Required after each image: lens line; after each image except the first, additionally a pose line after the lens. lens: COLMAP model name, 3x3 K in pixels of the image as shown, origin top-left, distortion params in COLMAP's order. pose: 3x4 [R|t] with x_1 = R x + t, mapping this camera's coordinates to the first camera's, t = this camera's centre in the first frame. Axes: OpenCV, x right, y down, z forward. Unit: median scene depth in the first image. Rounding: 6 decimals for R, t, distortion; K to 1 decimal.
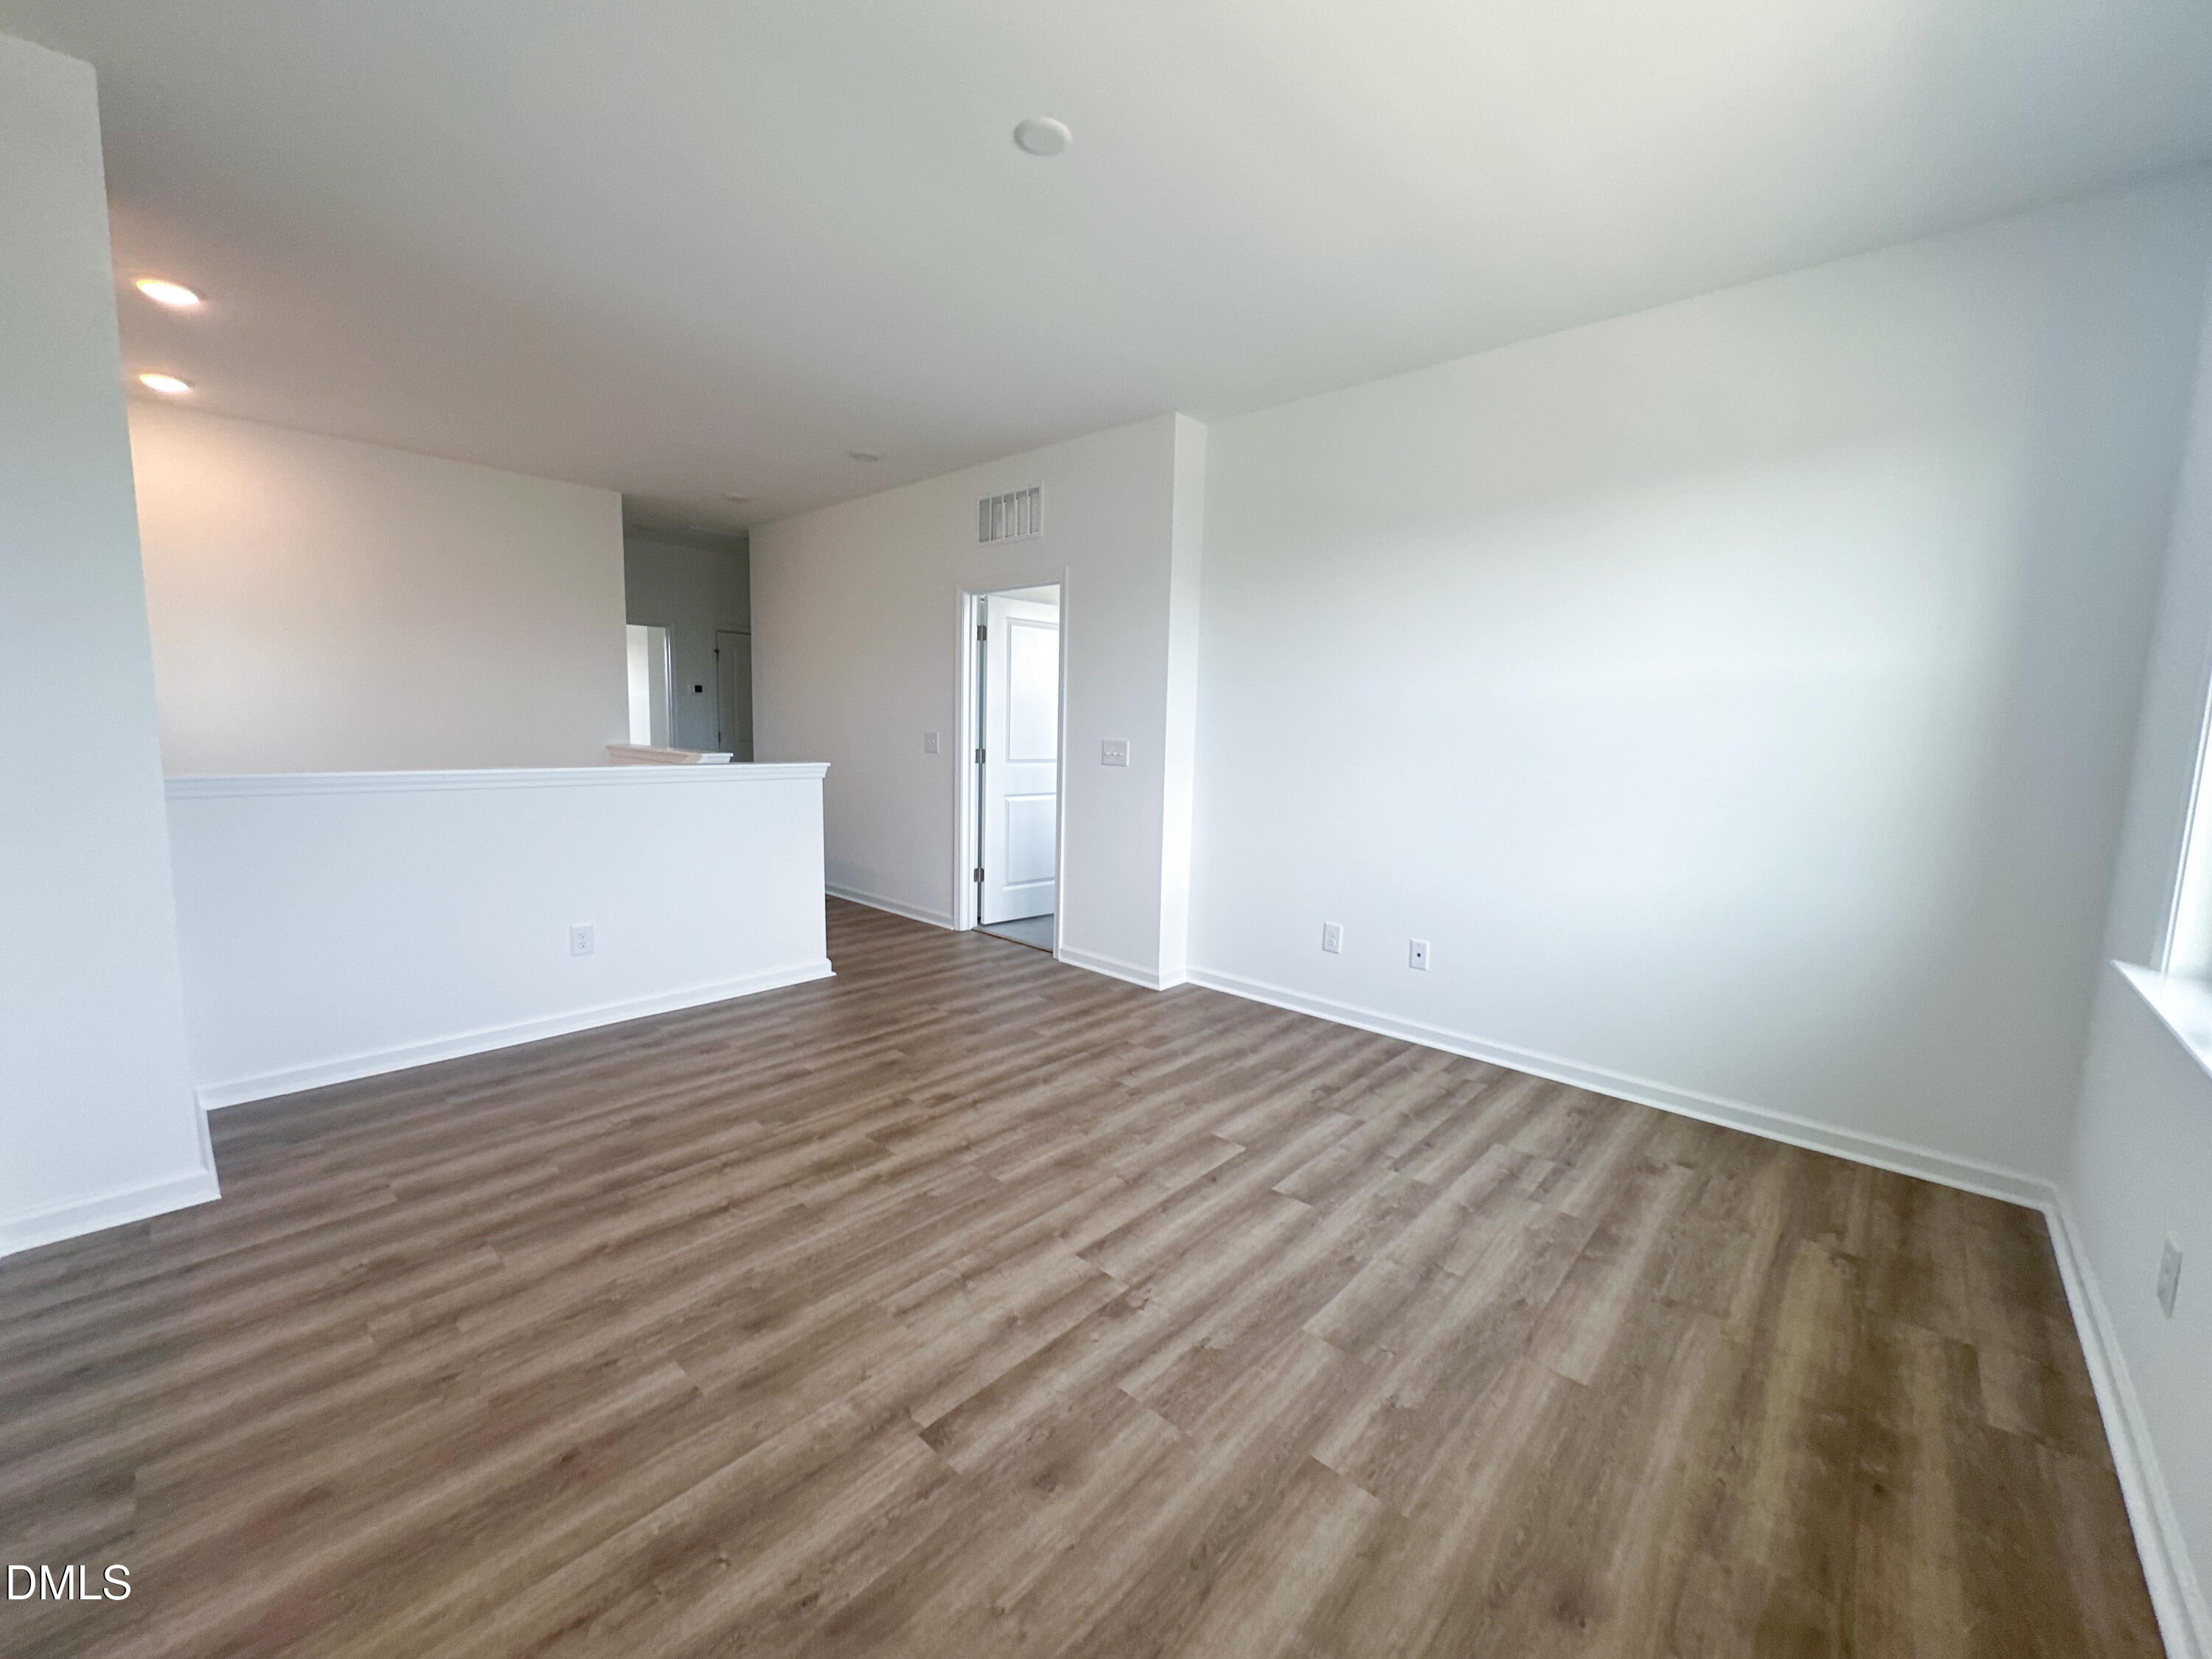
lens RADIAL K [[884.2, 0, 1100.1], [0, 884.2, 823.4], [0, 0, 1]] dist [0.001207, 0.000094]
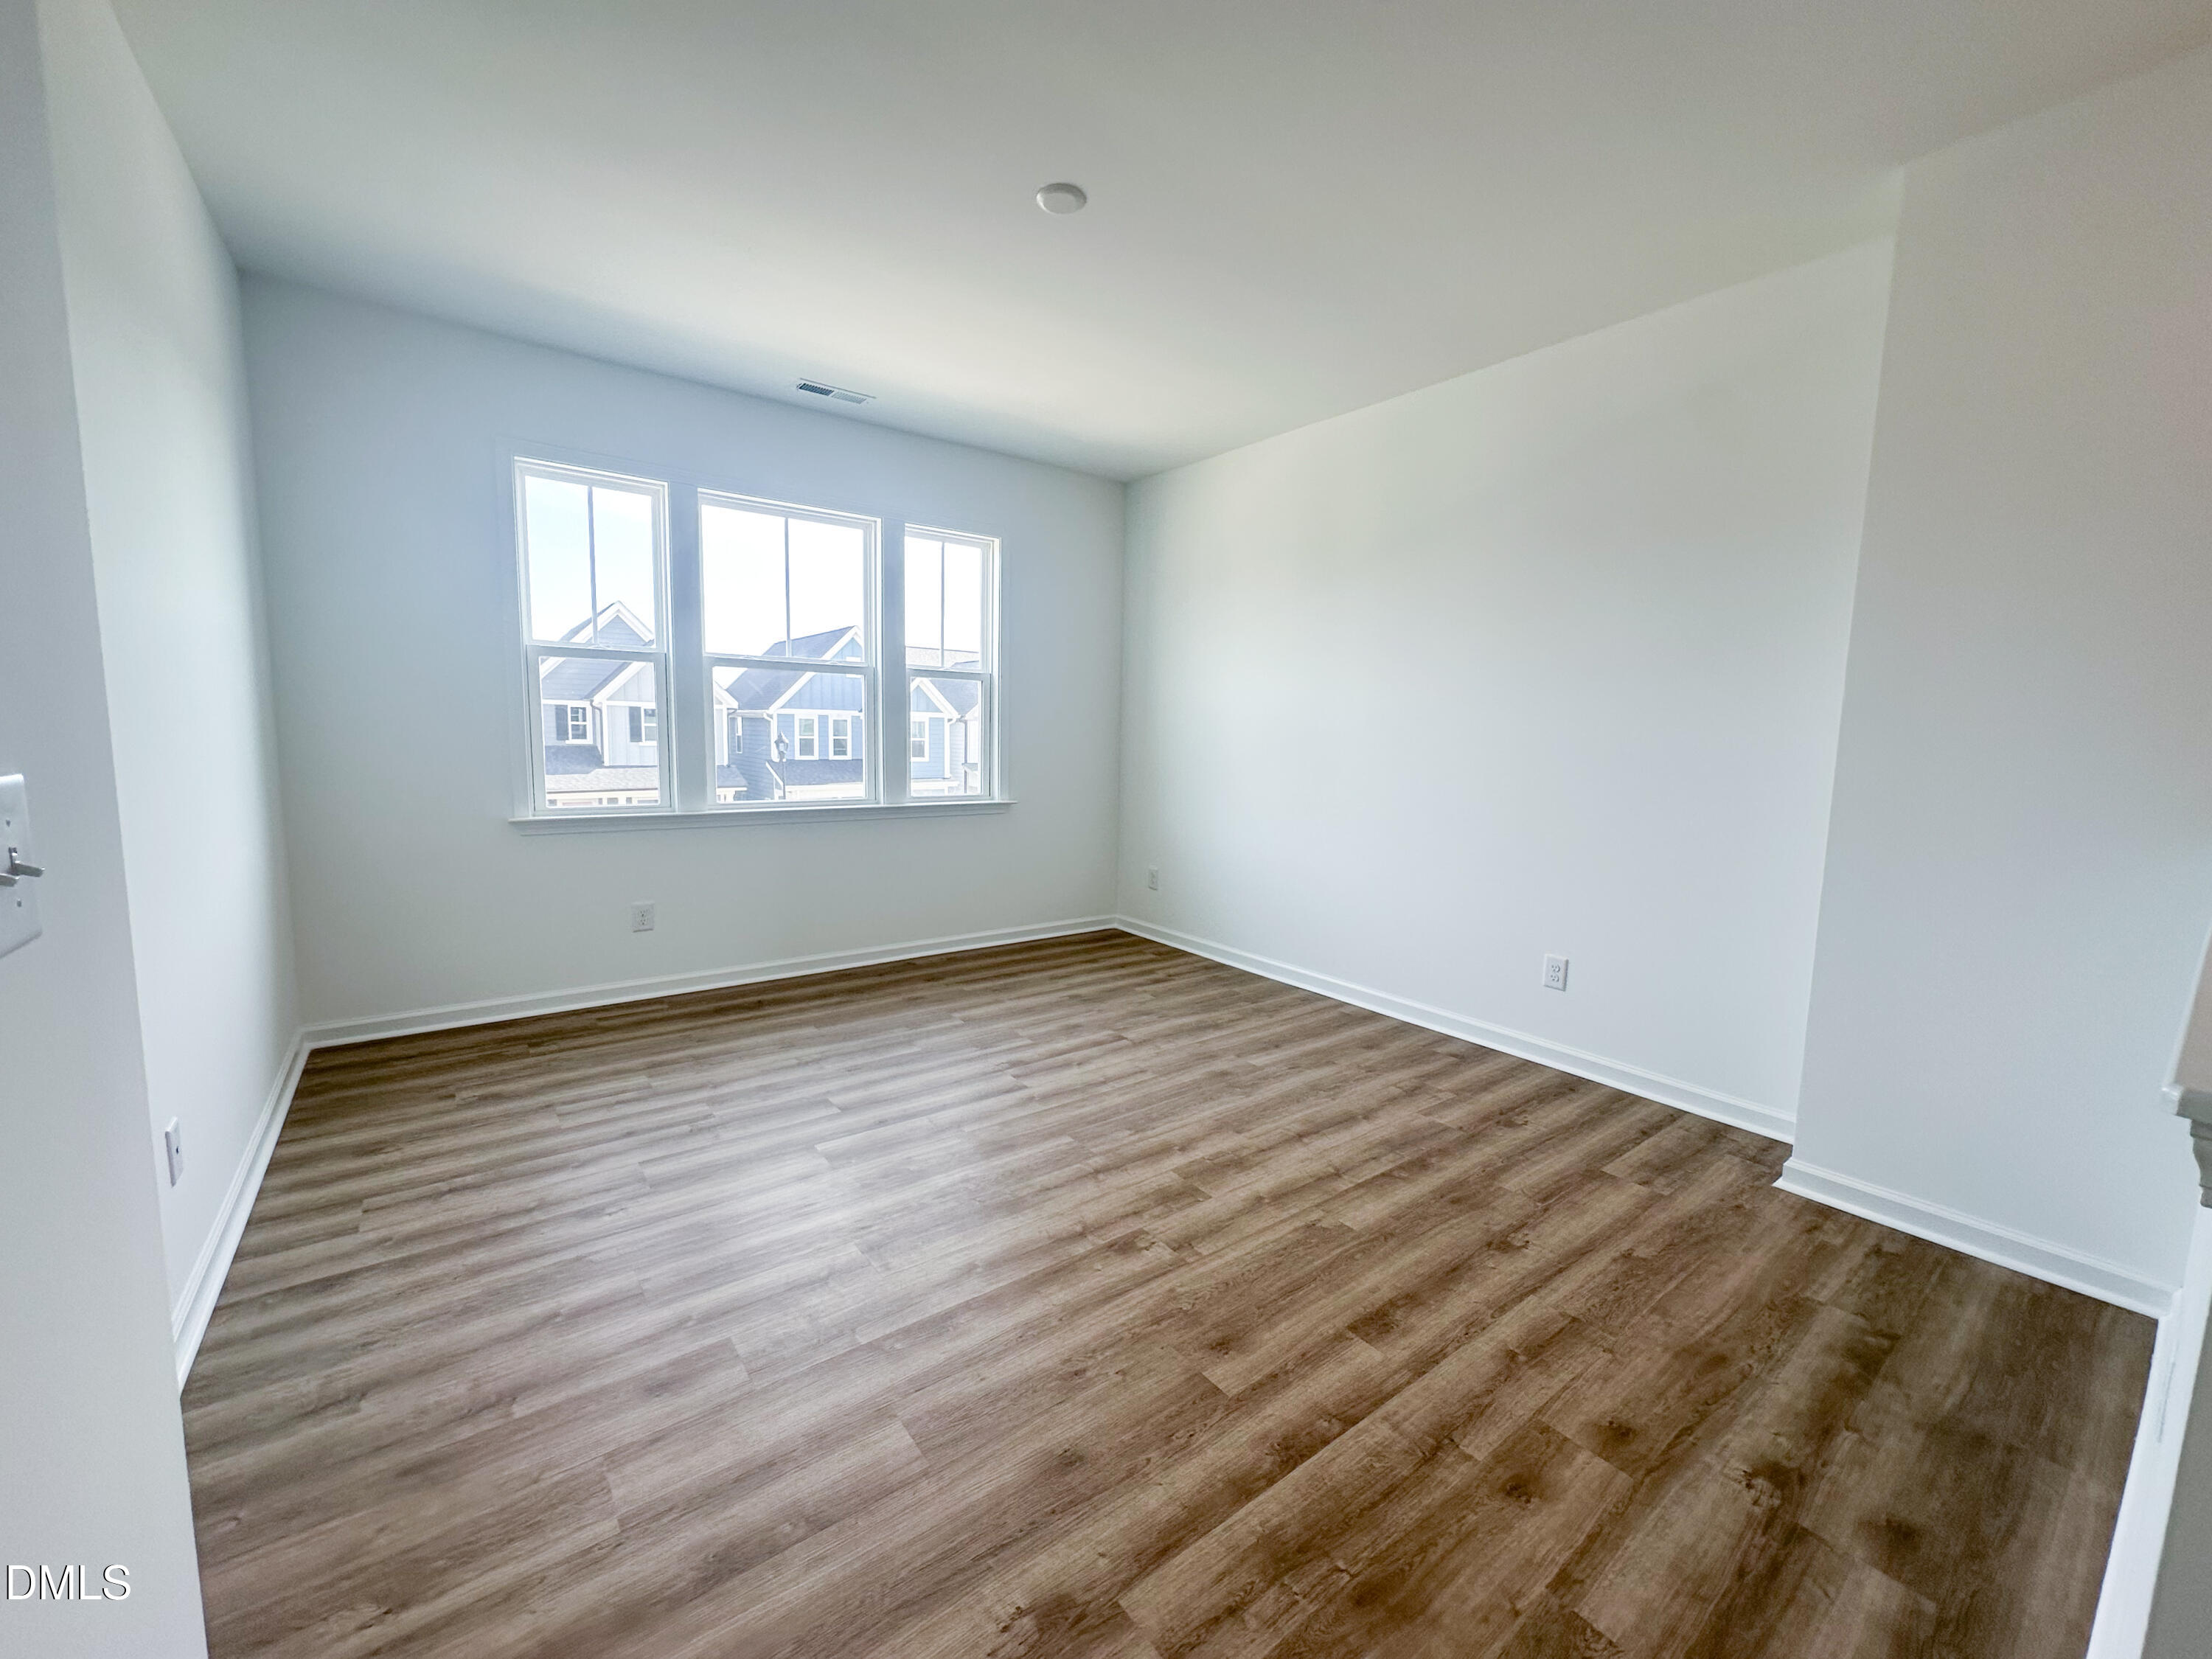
lens RADIAL K [[884.2, 0, 1104.1], [0, 884.2, 841.6], [0, 0, 1]] dist [0.001207, 0.000094]
pose [[-0.983669, -0.068797, 0.166323, -0.335219], [-0.026827, 0.969786, 0.242478, -0.235568], [-0.177979, 0.234056, -0.955794, 2.104708]]
